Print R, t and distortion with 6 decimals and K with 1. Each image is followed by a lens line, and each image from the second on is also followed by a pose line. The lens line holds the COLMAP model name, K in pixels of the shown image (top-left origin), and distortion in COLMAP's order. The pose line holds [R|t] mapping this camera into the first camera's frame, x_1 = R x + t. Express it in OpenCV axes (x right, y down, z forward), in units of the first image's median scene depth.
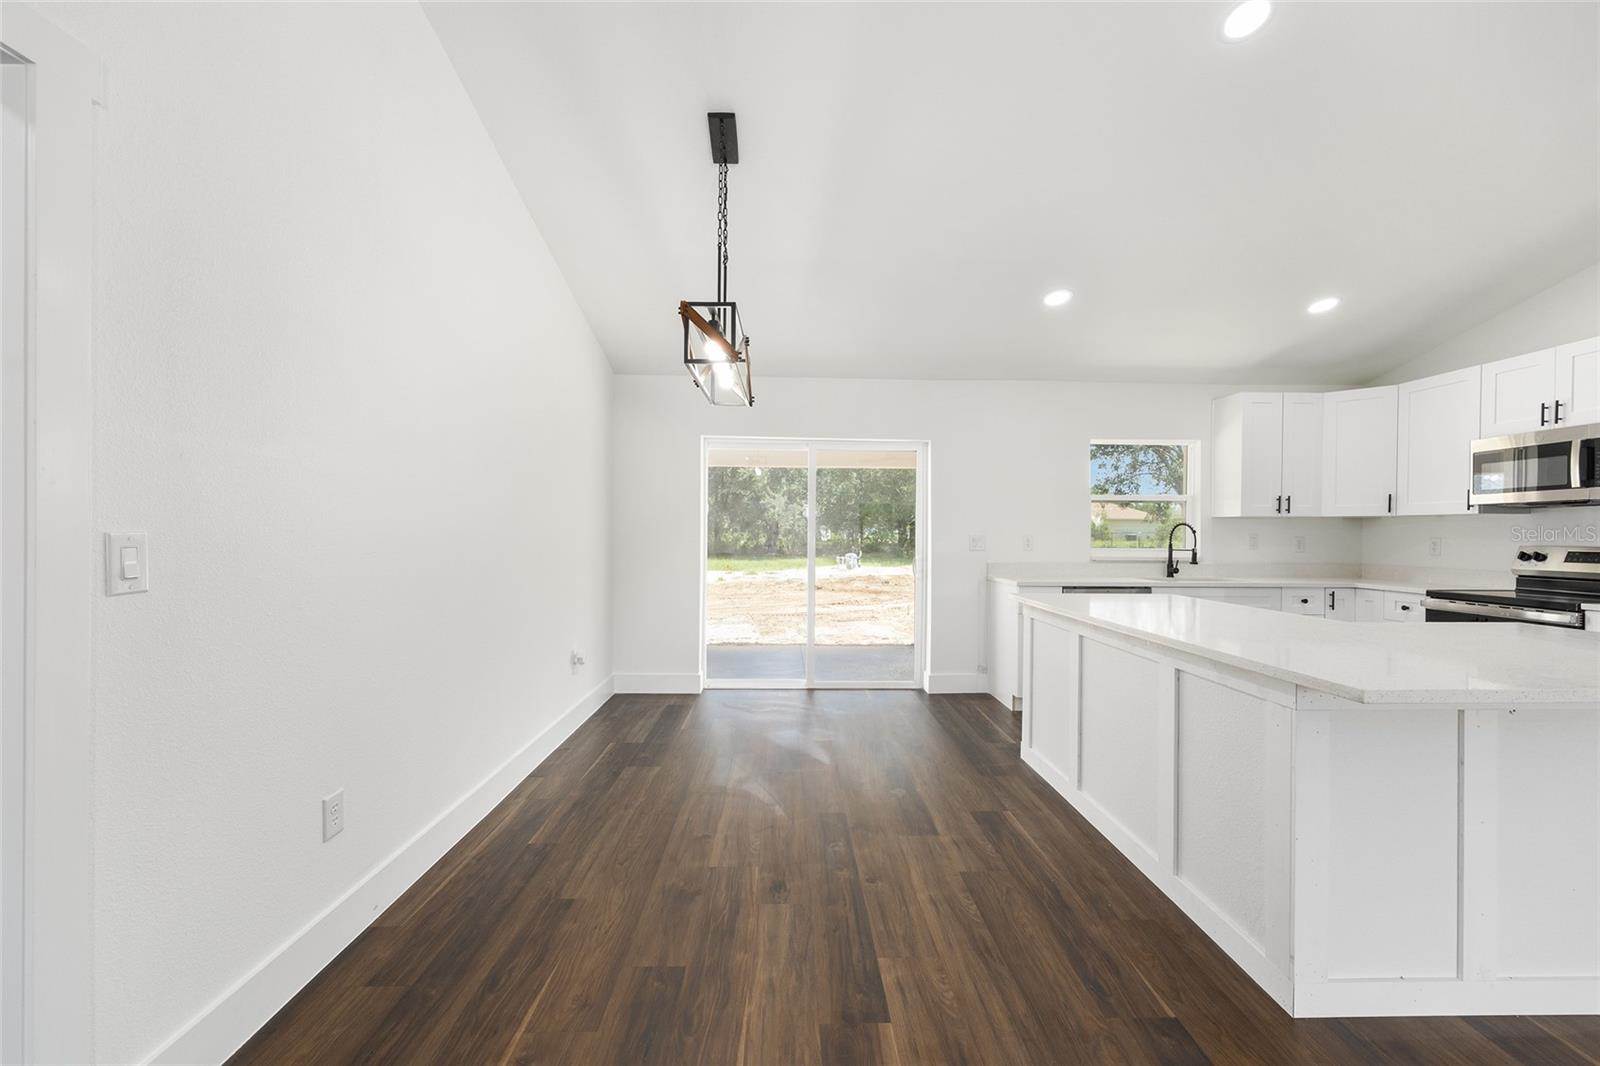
lens RADIAL K [[646.7, 0, 806.0], [0, 646.7, 535.2], [0, 0, 1]] dist [0.001263, 0.000600]
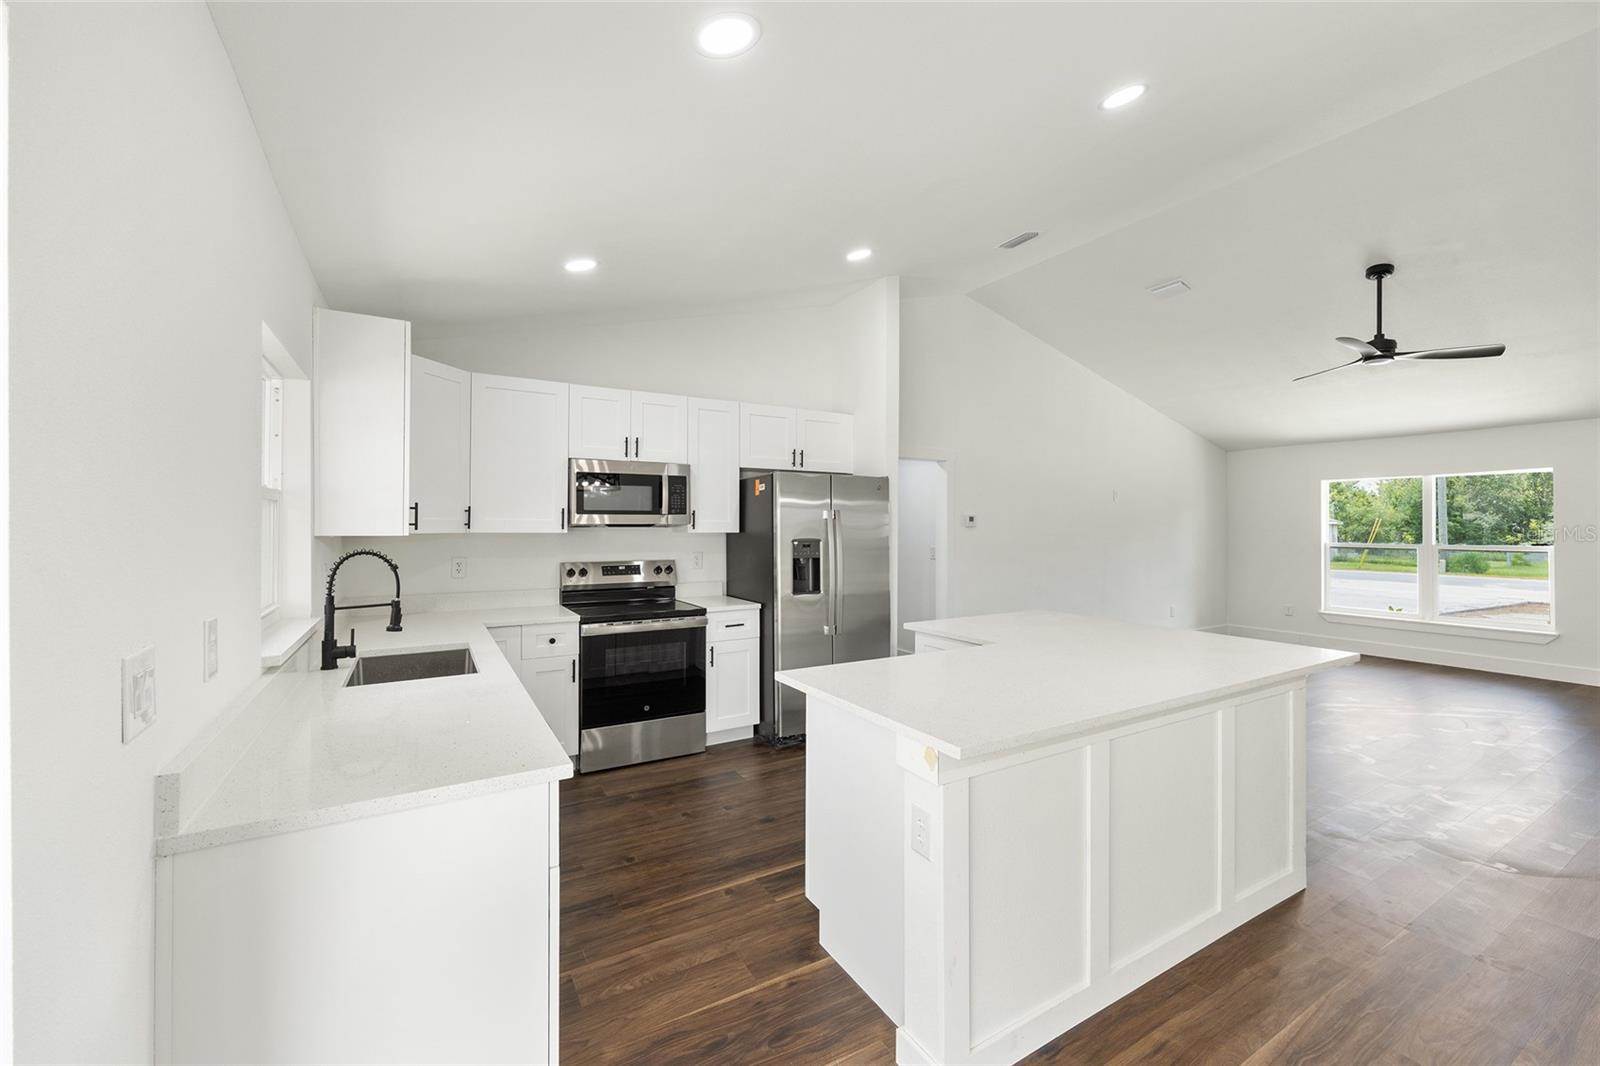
lens RADIAL K [[648.7, 0, 804.6], [0, 648.7, 522.5], [0, 0, 1]] dist [-0.002440, -0.000006]
pose [[-0.481913, -0.002808, 0.876215, -0.006538], [-0.003112, 0.999994, 0.001493, -0.042385], [-0.876214, -0.002007, -0.481919, 0.955707]]
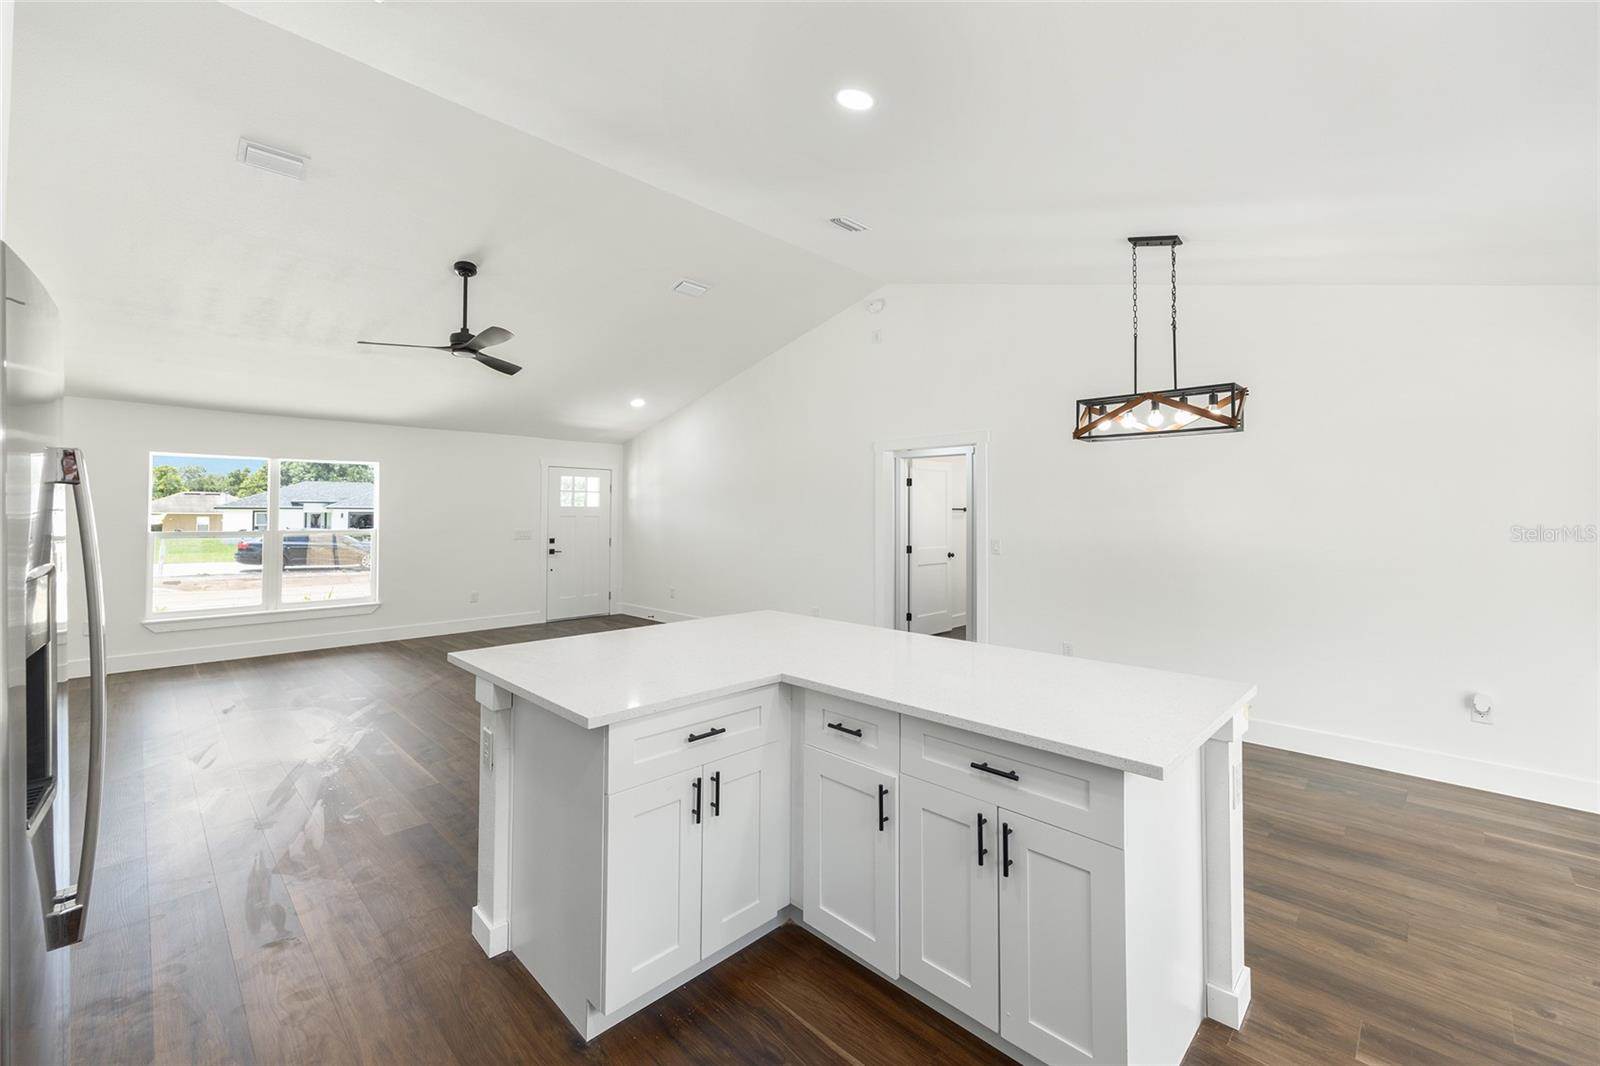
lens RADIAL K [[656.4, 0, 802.4], [0, 656.4, 496.8], [0, 0, 1]] dist [-0.000399, 0.000116]
pose [[-0.724649, -0.028517, -0.688528, 0.726020], [-0.010313, 0.999480, -0.030542, -0.035964], [0.689041, -0.015032, -0.724566, 0.844842]]
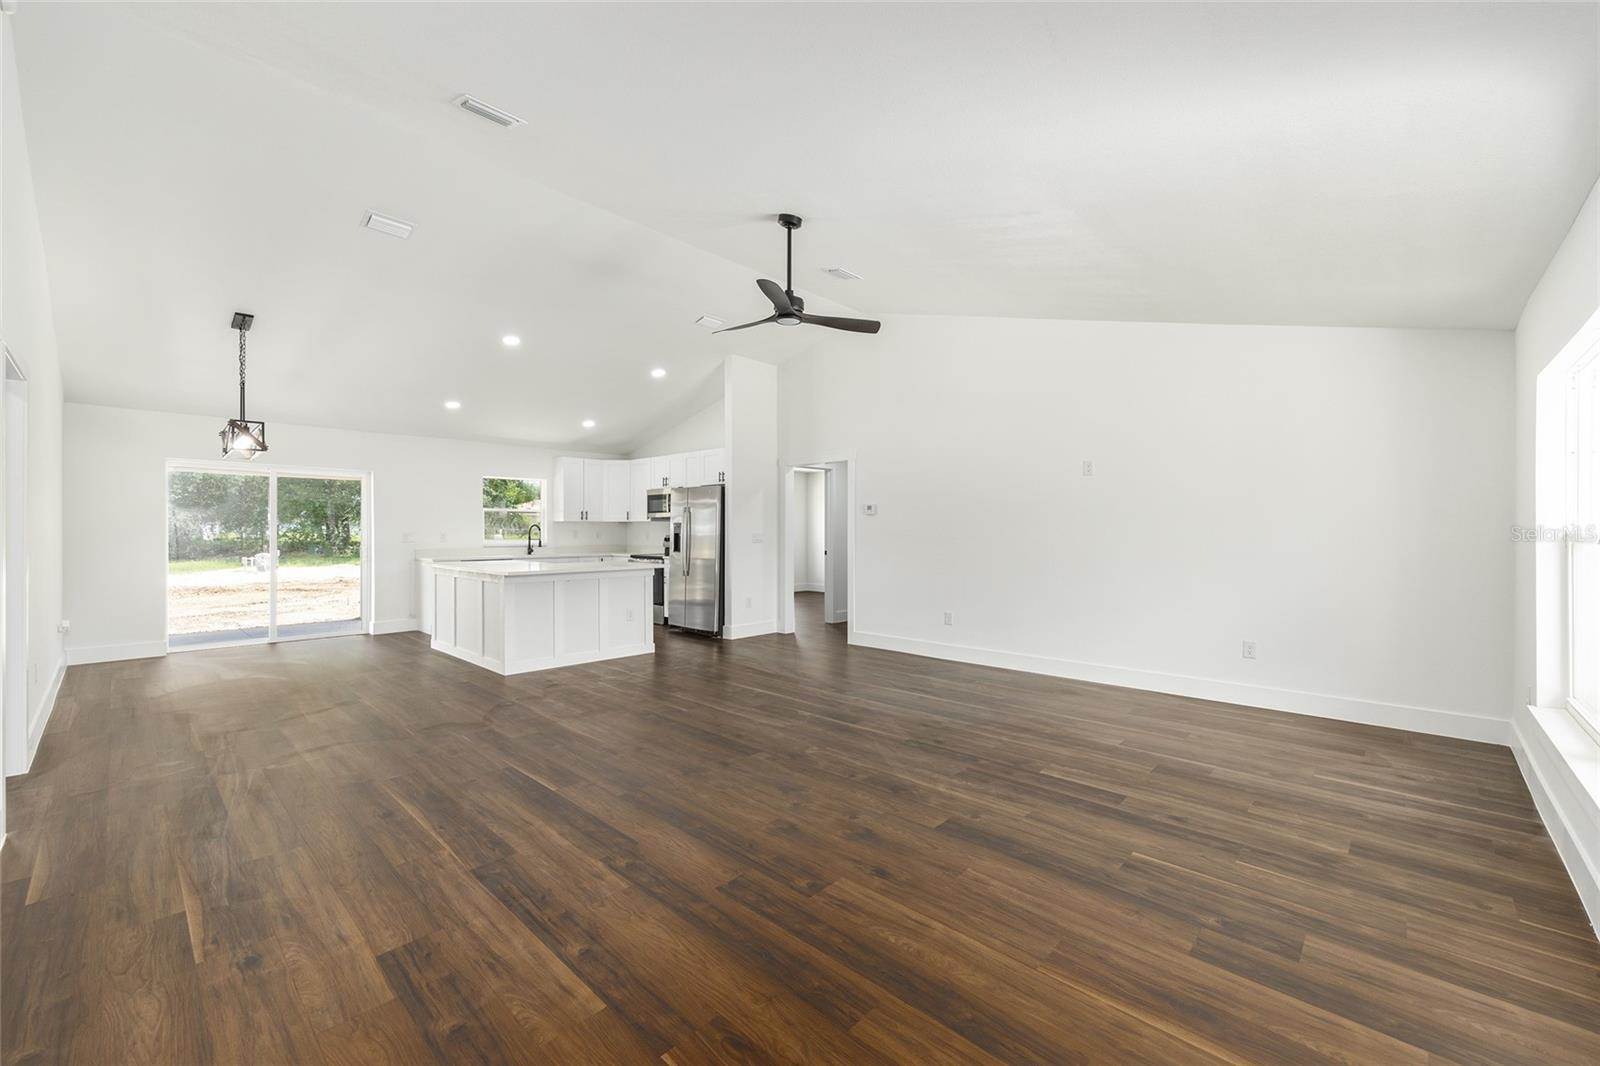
lens RADIAL K [[642.5, 0, 803.8], [0, 642.5, 530.4], [0, 0, 1]] dist [-0.001487, 0.000502]
pose [[0.707301, -0.007642, 0.706872, -0.171543], [0.007197, 0.999968, 0.003609, -0.004035], [-0.706876, 0.002535, 0.707333, -0.845822]]
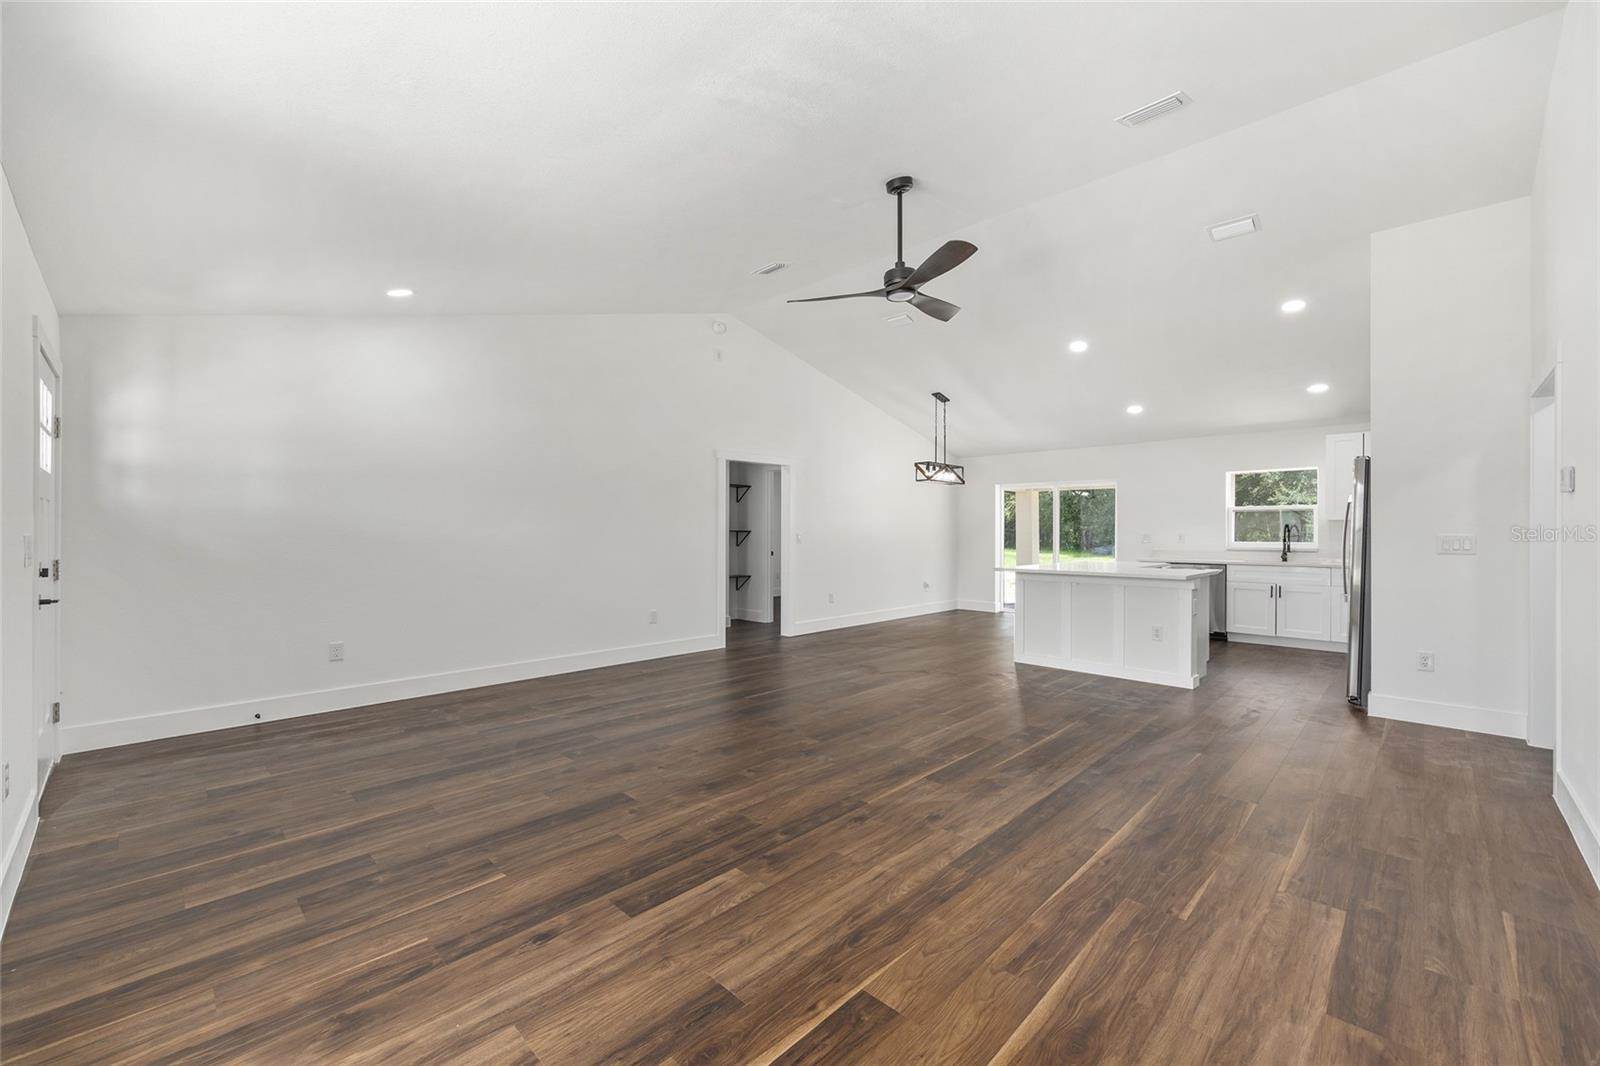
lens RADIAL K [[639.5, 0, 803.3], [0, 639.5, 535.2], [0, 0, 1]] dist [-0.002312, 0.000063]
pose [[0.693629, -0.002584, -0.720328, 0.881121], [0.001274, 0.999996, -0.002360, 0.007068], [0.720332, 0.000719, 0.693629, -0.837159]]
